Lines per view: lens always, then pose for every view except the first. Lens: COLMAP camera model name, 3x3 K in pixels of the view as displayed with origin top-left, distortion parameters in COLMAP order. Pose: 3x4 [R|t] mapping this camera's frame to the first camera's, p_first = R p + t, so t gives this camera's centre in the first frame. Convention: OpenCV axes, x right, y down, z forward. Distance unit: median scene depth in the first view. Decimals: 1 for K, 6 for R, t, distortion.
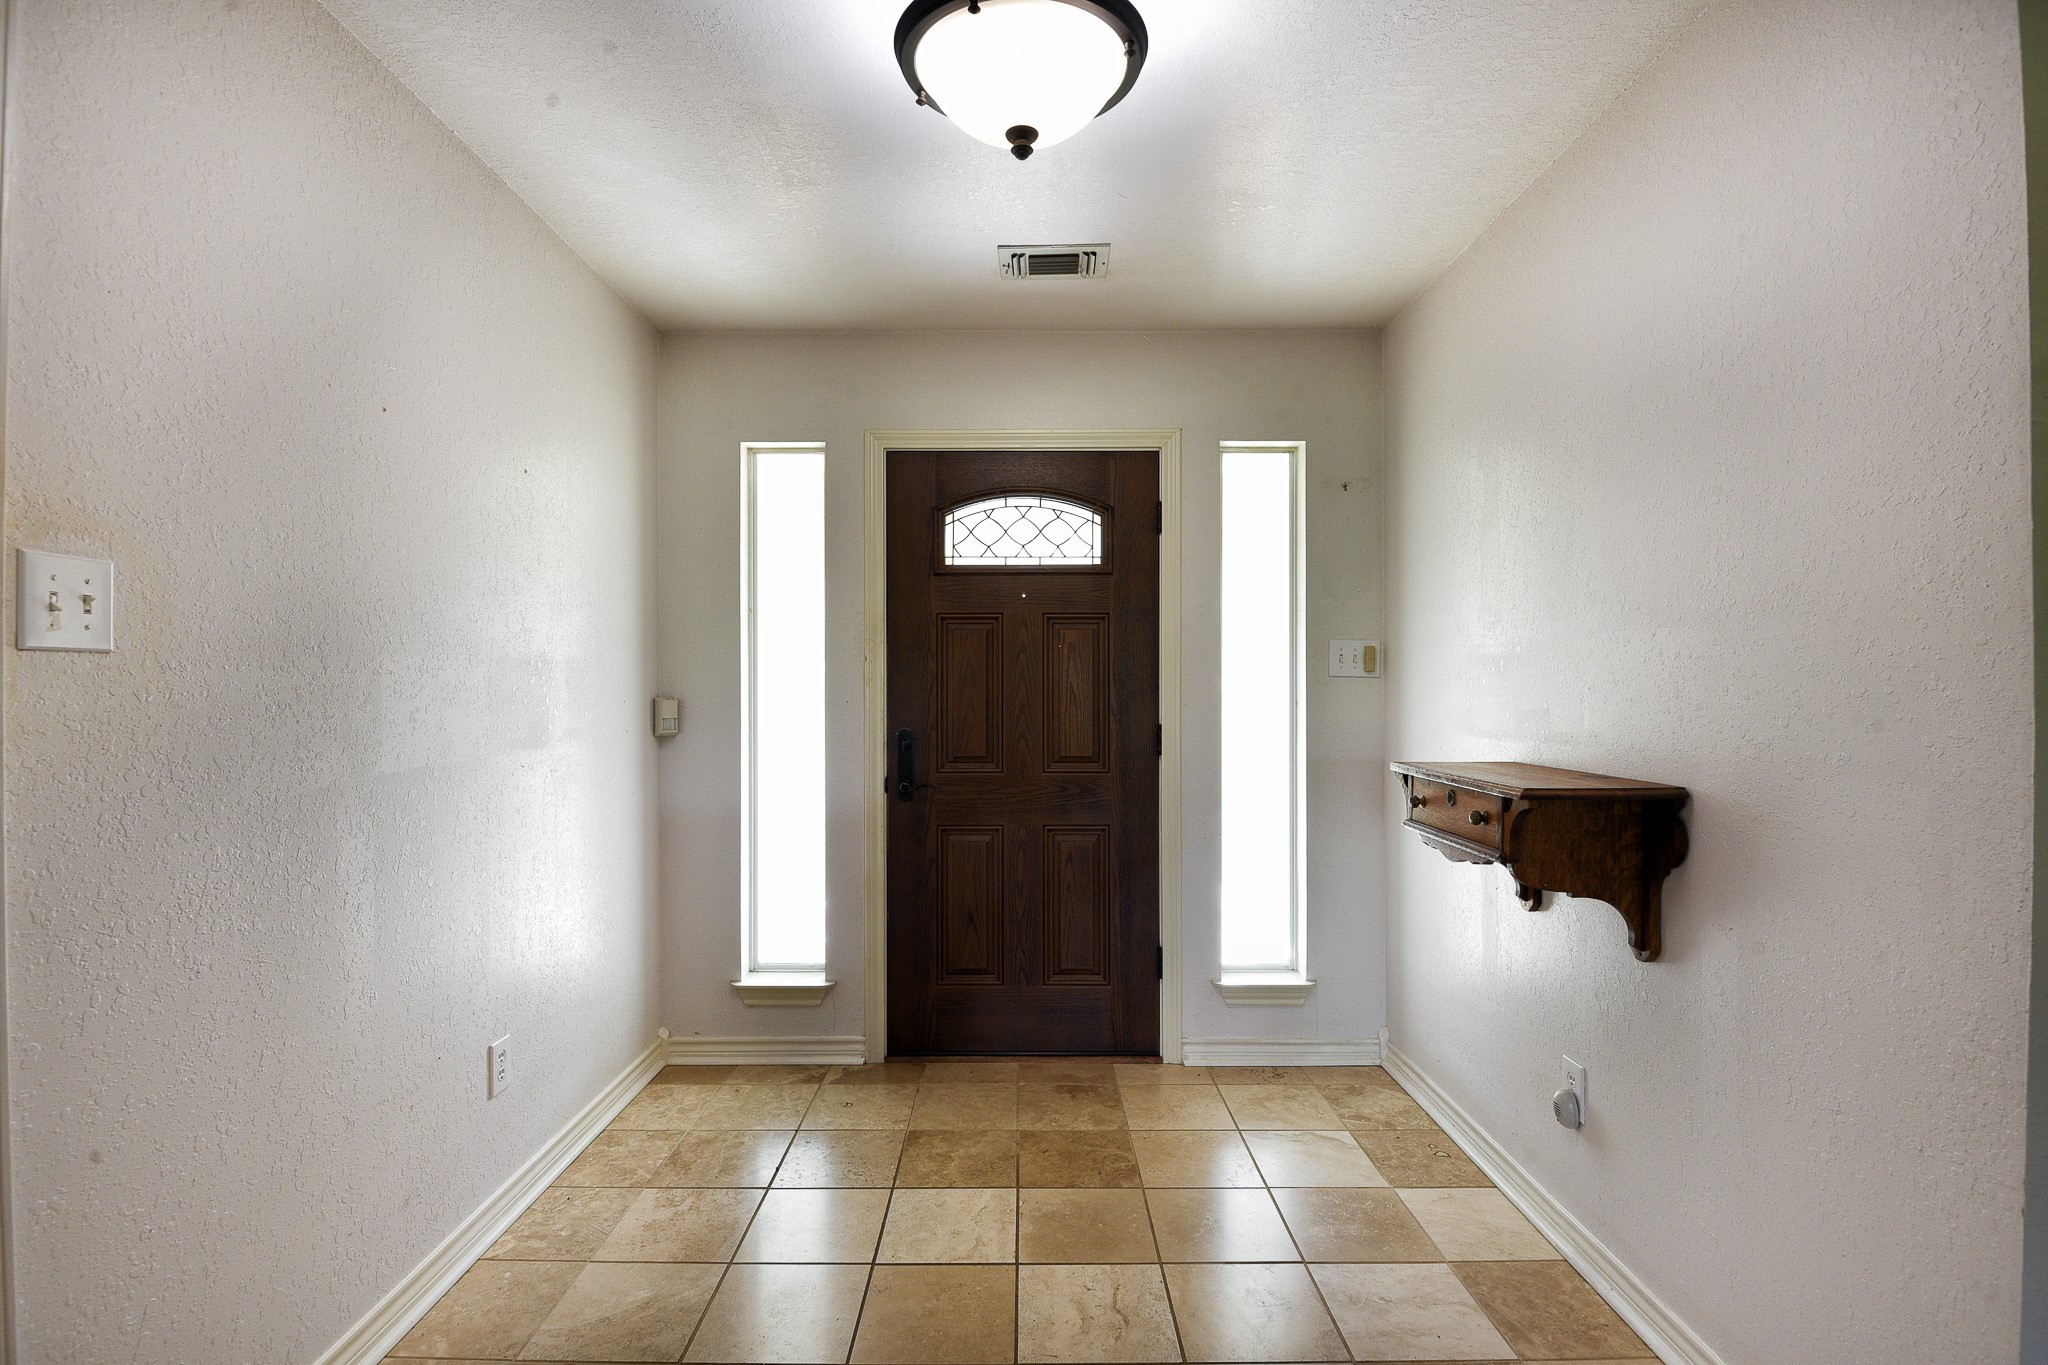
lens RADIAL K [[947.2, 0, 1018.8], [0, 947.2, 690.9], [0, 0, 1]] dist [0.001557, -0.032946]
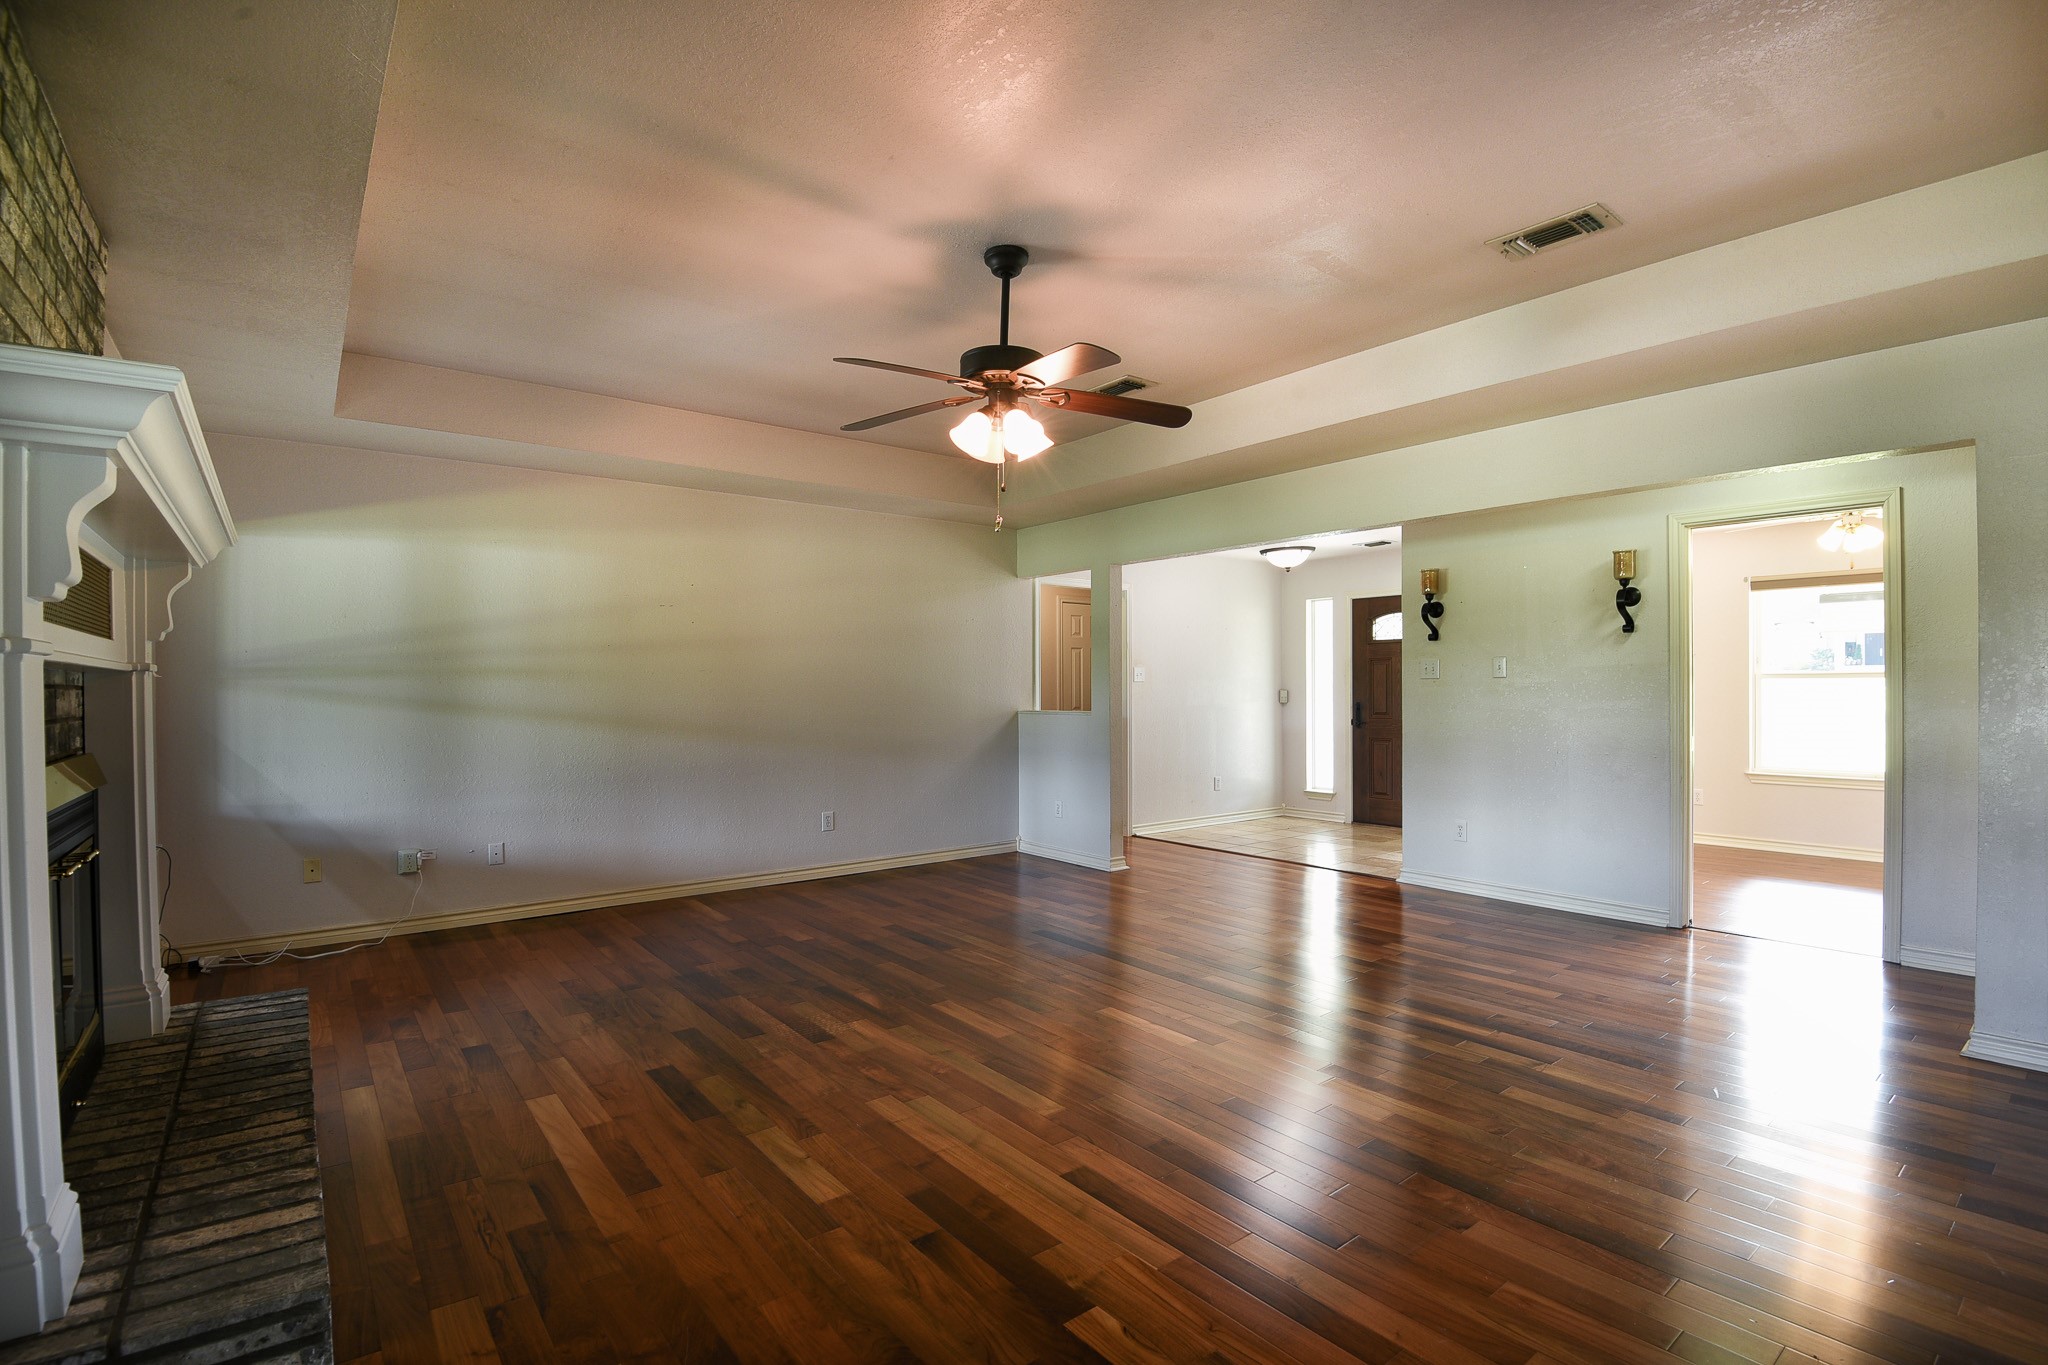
lens RADIAL K [[947.2, 0, 1018.8], [0, 947.2, 690.9], [0, 0, 1]] dist [0.001557, -0.032946]
pose [[0.615602, 0.001663, -0.788056, 1.418938], [0.001129, 0.999995, 0.002991, 0.000508], [0.788057, -0.002731, 0.615597, -1.429540]]
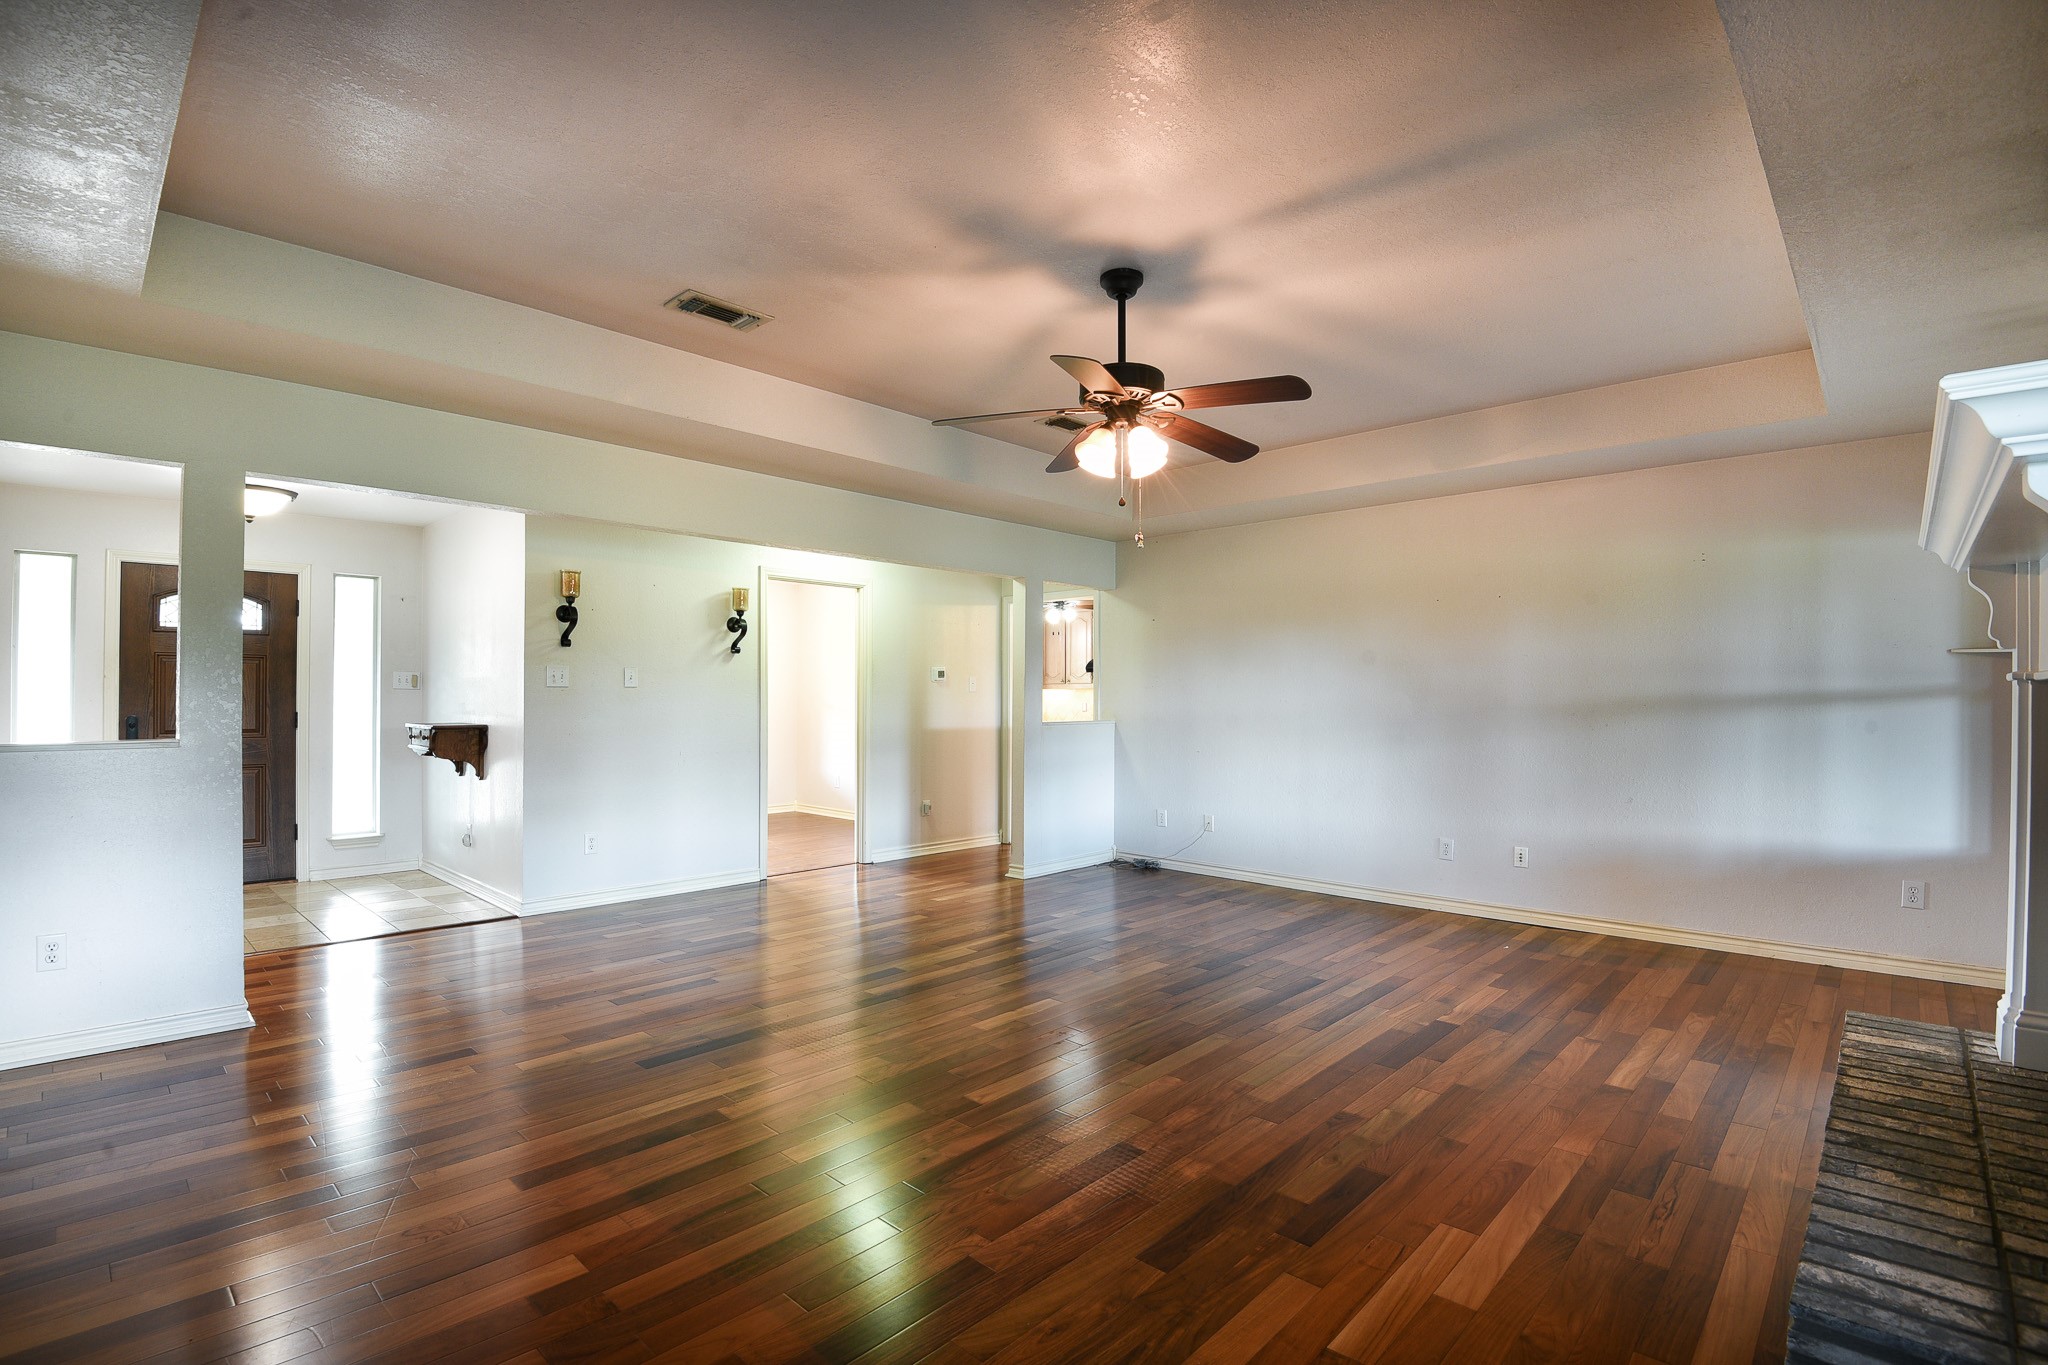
lens RADIAL K [[951.7, 0, 1020.1], [0, 951.7, 691.6], [0, 0, 1]] dist [-0.019521, -0.014105]
pose [[0.683683, 0.008587, 0.729729, -0.246155], [-0.004100, 0.999960, -0.007926, 0.001161], [-0.729768, 0.002427, 0.683691, -1.445905]]
